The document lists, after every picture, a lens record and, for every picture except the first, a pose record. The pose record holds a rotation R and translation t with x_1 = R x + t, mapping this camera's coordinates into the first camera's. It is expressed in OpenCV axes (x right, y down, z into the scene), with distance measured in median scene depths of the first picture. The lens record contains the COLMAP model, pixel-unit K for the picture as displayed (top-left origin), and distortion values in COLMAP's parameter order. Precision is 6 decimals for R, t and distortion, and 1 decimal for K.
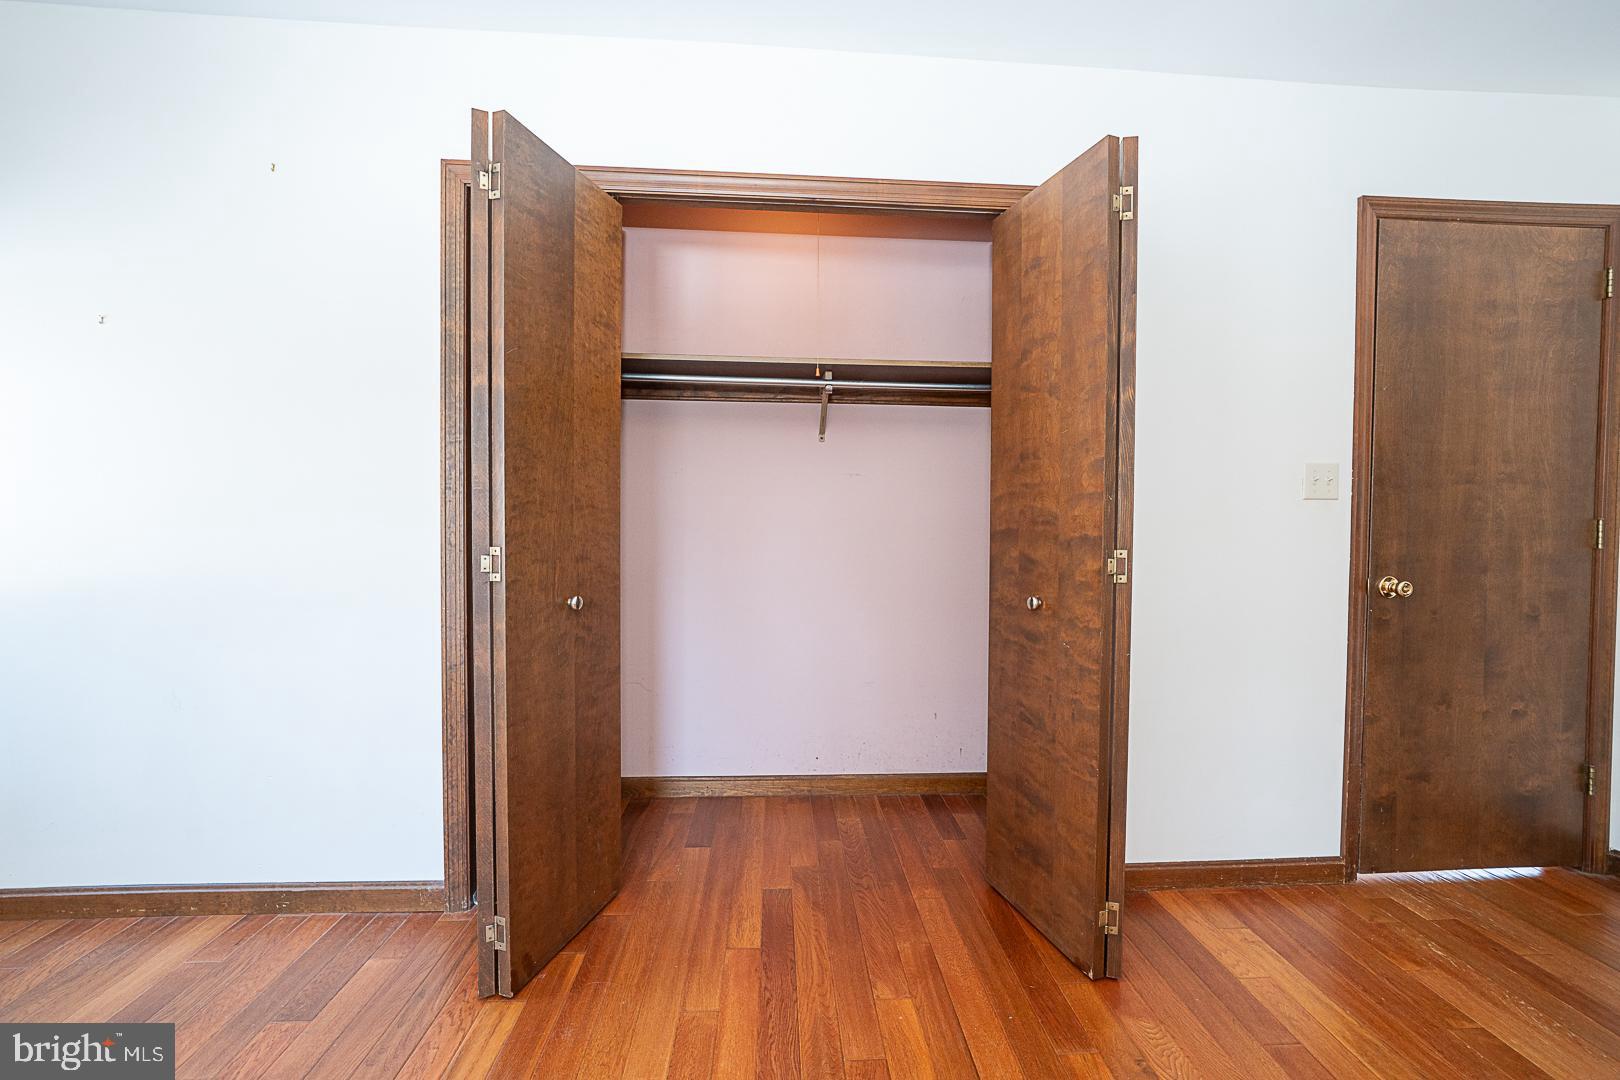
lens RADIAL K [[627.7, 0, 809.6], [0, 627.7, 537.2], [0, 0, 1]] dist [-0.000130, 0.000228]
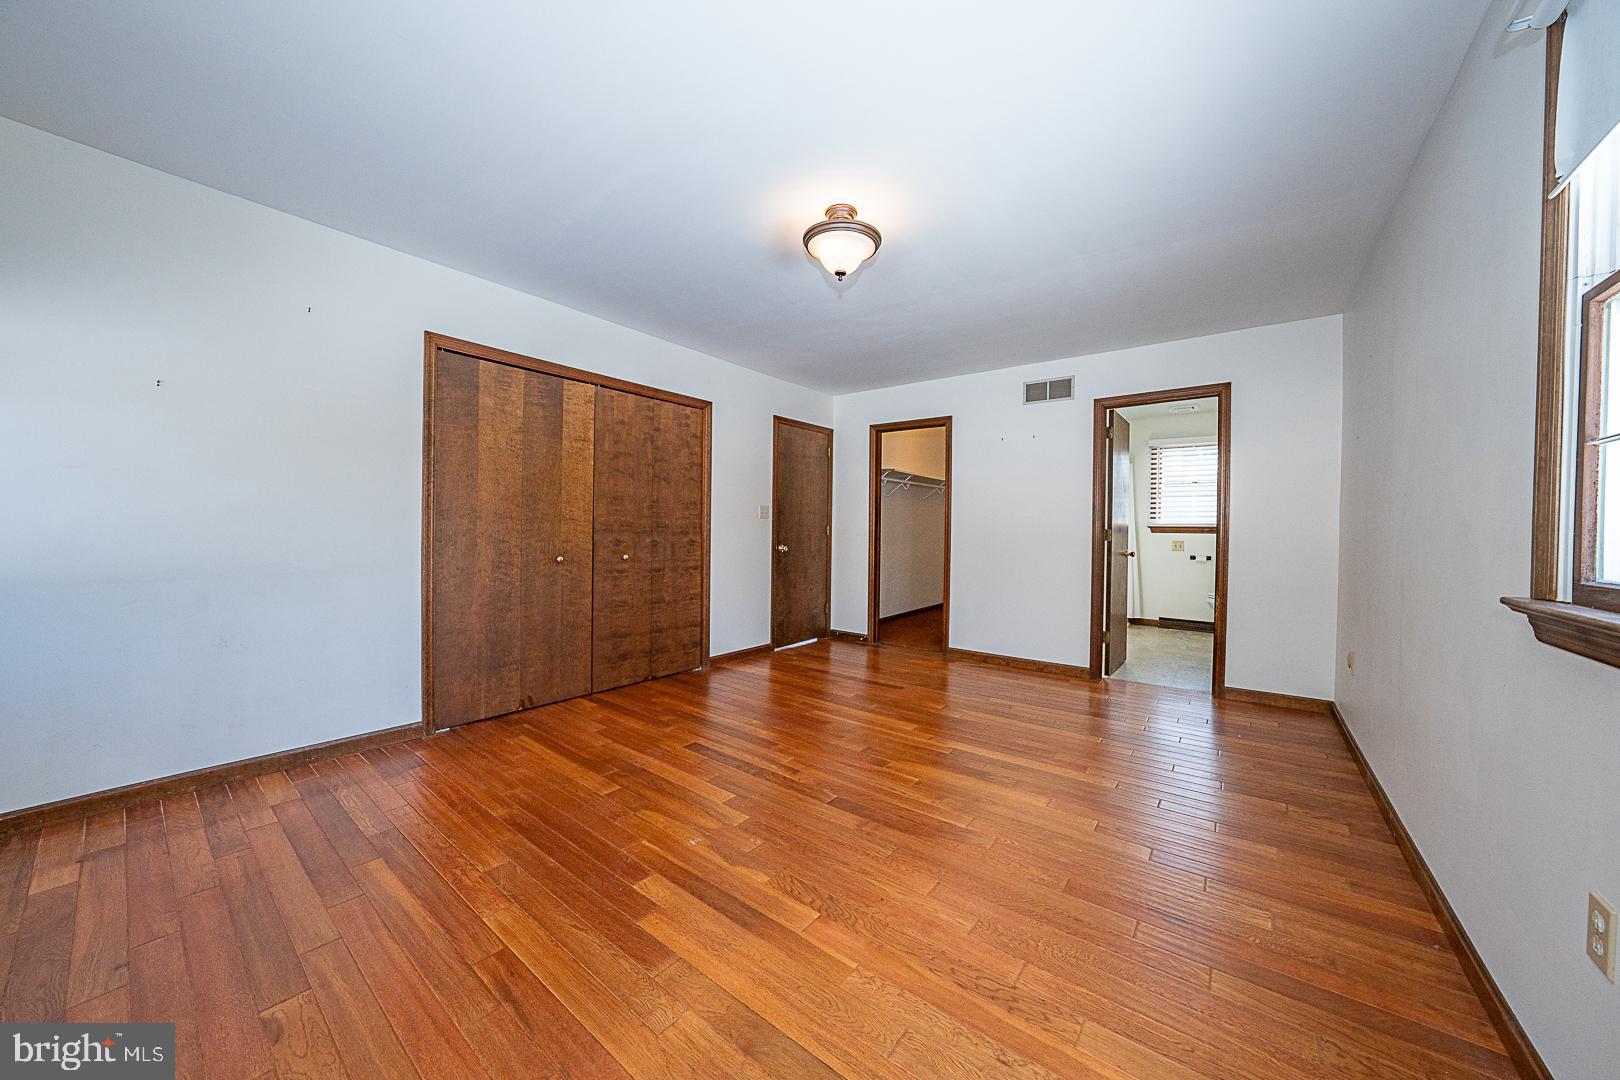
lens RADIAL K [[558.6, 0, 824.3], [0, 558.6, 533.4], [0, 0, 1]] dist [-0.019891, 0.003250]
pose [[0.647684, -0.004922, 0.761893, -0.914897], [0.009237, 0.999956, -0.001393, 0.014418], [-0.761853, 0.007940, 0.647702, -0.823232]]
